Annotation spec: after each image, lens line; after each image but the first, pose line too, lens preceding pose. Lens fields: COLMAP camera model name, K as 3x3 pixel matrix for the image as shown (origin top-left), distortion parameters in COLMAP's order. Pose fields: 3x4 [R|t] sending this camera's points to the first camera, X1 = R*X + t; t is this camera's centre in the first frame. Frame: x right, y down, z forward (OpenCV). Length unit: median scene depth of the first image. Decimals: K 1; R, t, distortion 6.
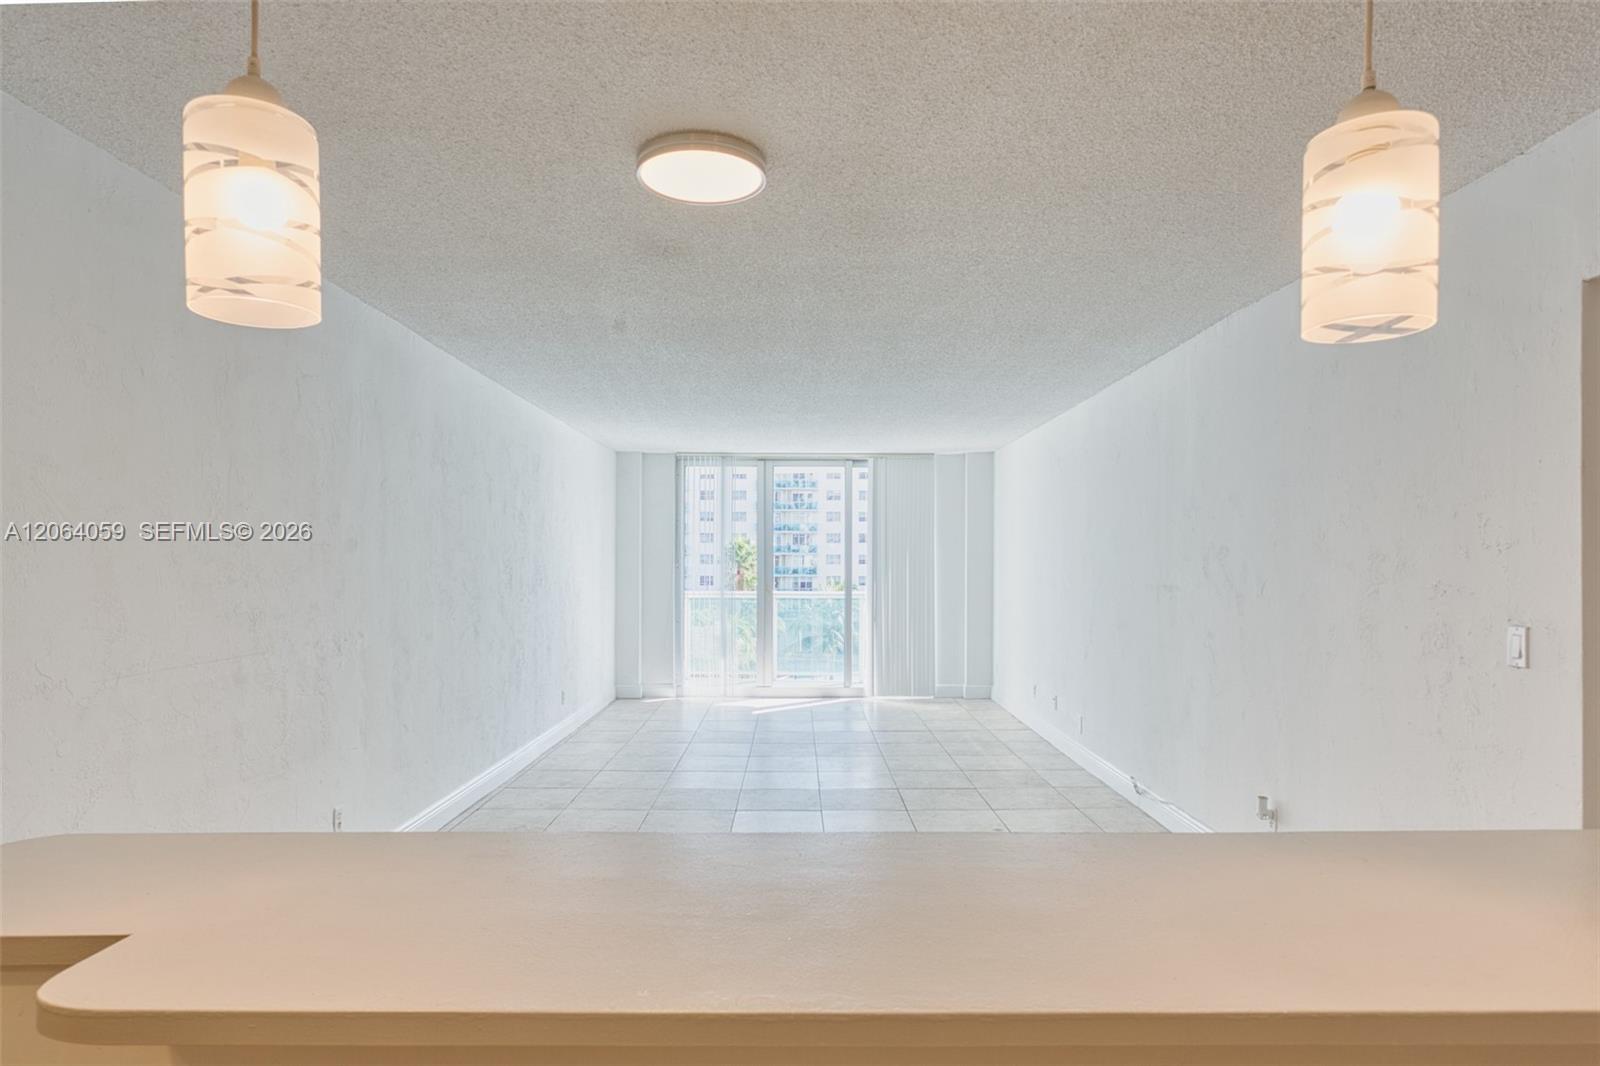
lens RADIAL K [[925.3, 0, 826.7], [0, 925.3, 569.0], [0, 0, 1]] dist [-0.003984, 0.000122]
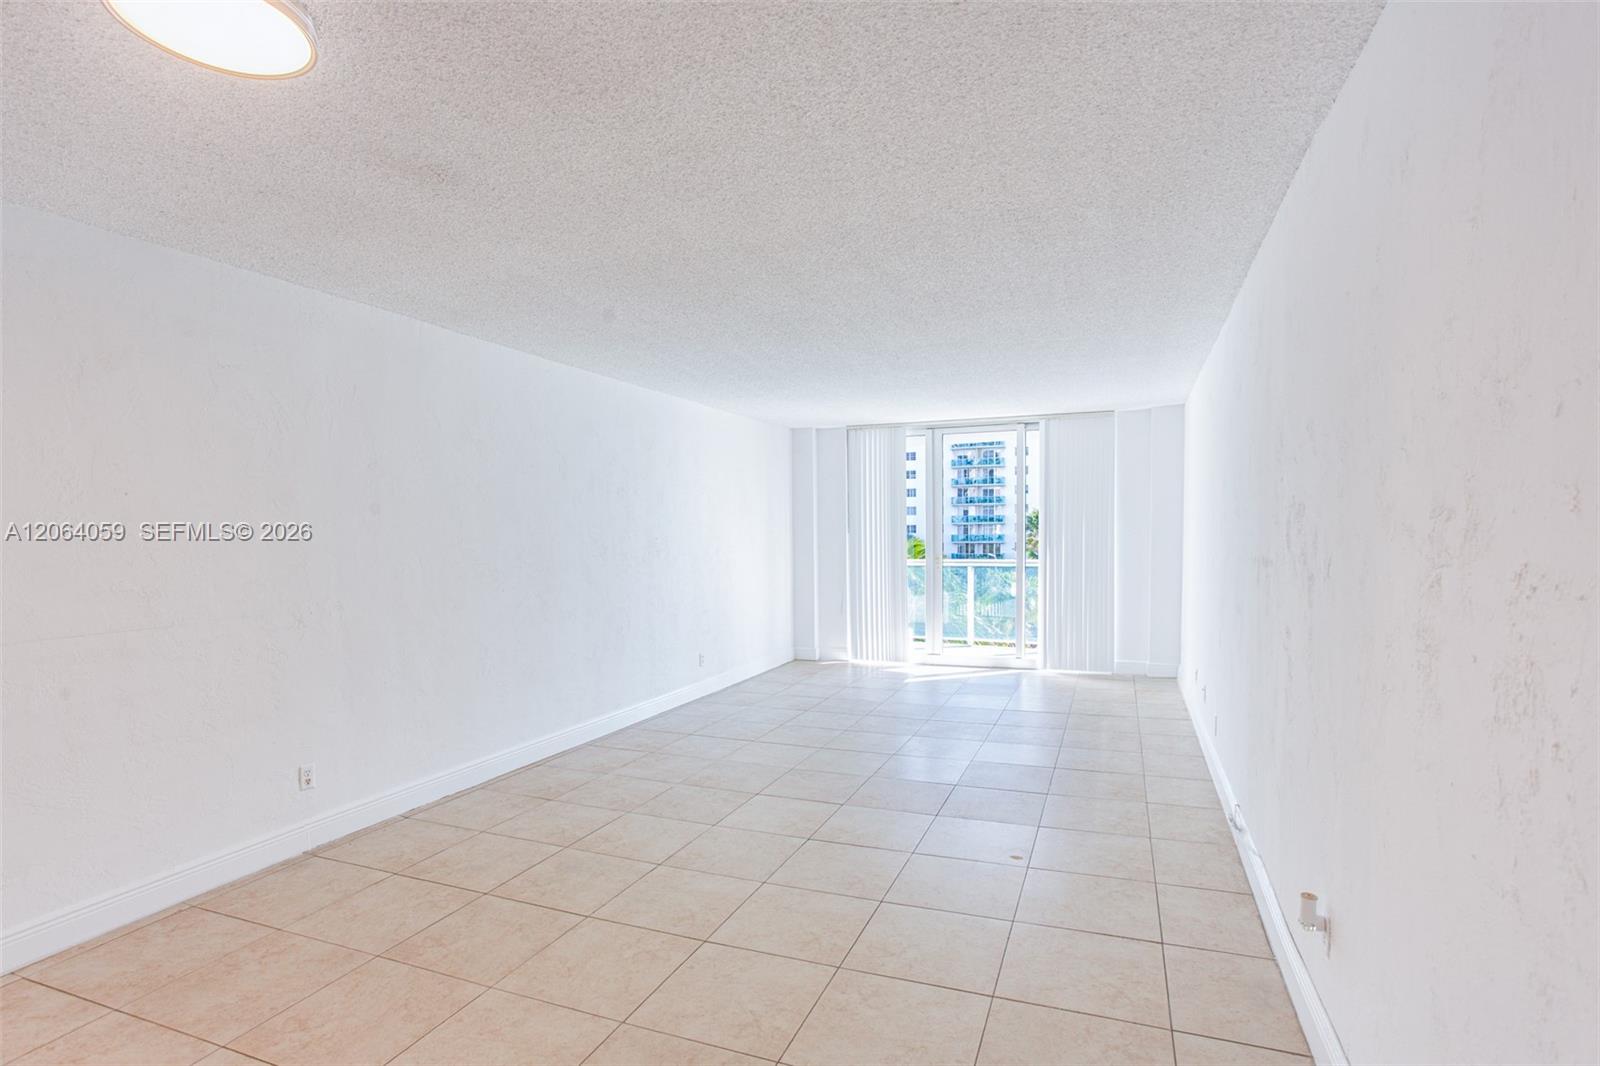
lens RADIAL K [[785.8, 0, 817.9], [0, 785.8, 589.3], [0, 0, 1]] dist [-0.056139, 0.000611]
pose [[0.919605, 0.014047, -0.392594, 0.158937], [0.012285, 0.997844, 0.064477, -0.000774], [0.392653, -0.064116, 0.917449, 0.173471]]
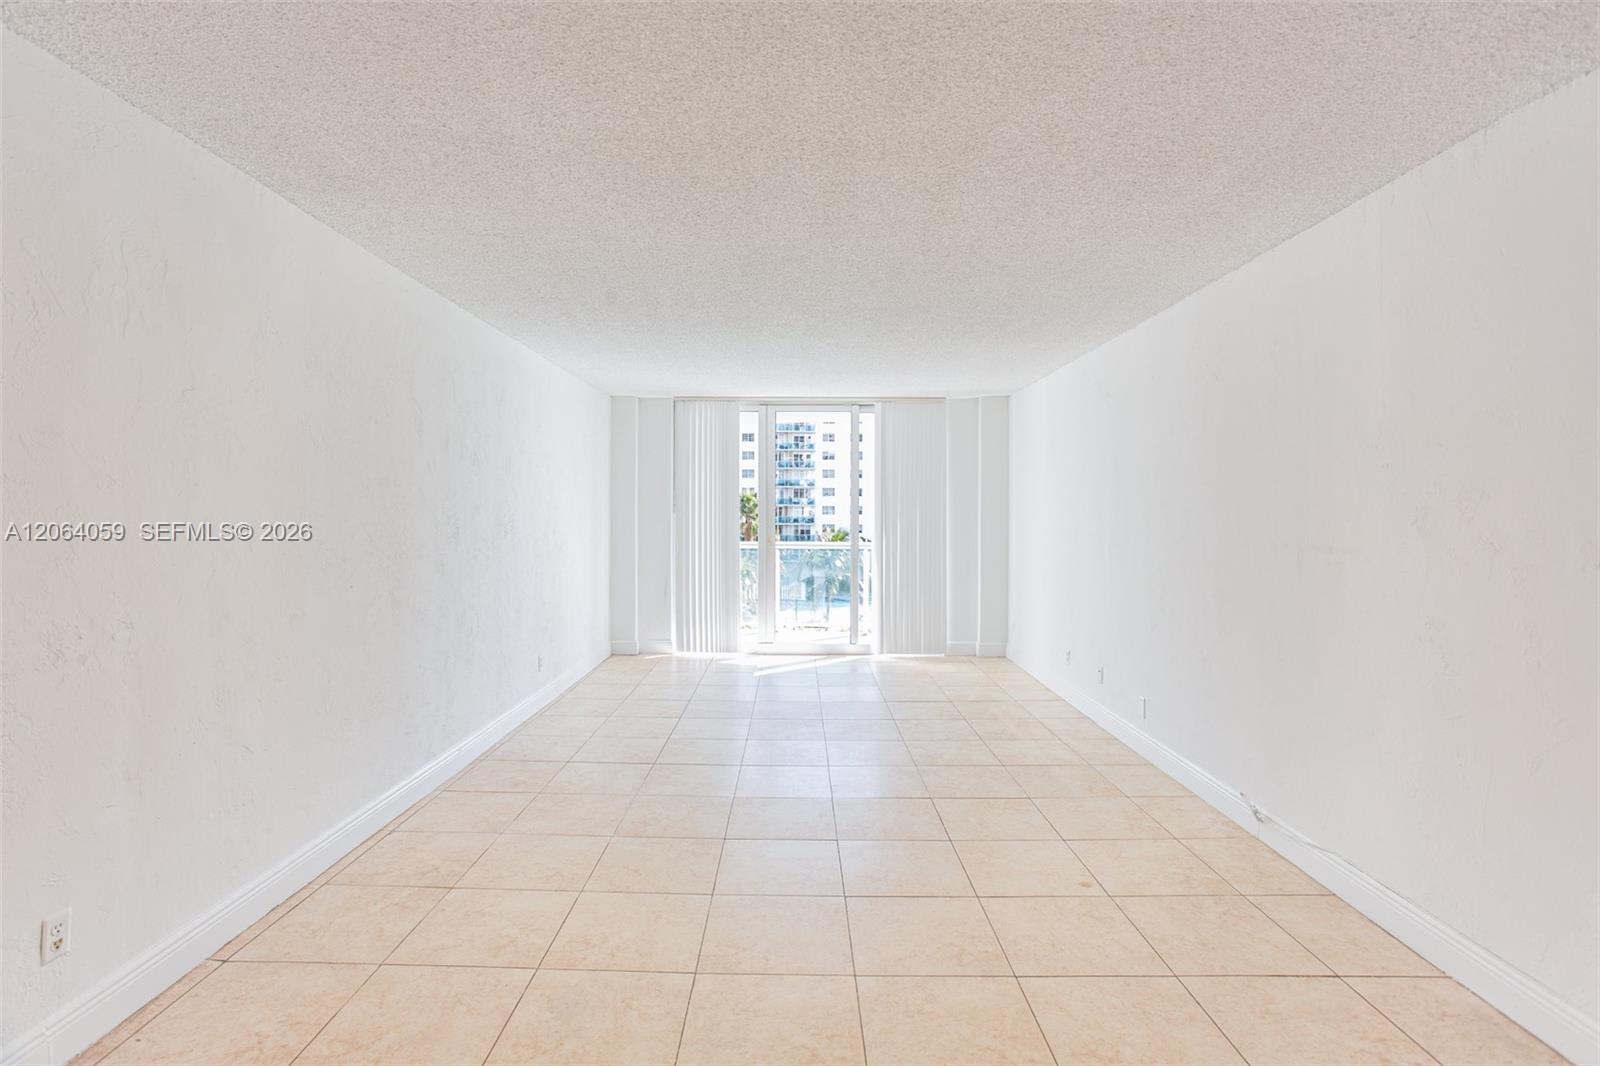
lens RADIAL K [[767.7, 0, 781.3], [0, 767.7, 525.5], [0, 0, 1]] dist [-0.048145, 0.021116]
pose [[0.998619, 0.001363, -0.052511, -0.011056], [-0.000880, 0.999957, 0.009205, -0.001223], [0.052521, -0.009146, 0.998578, 0.222146]]
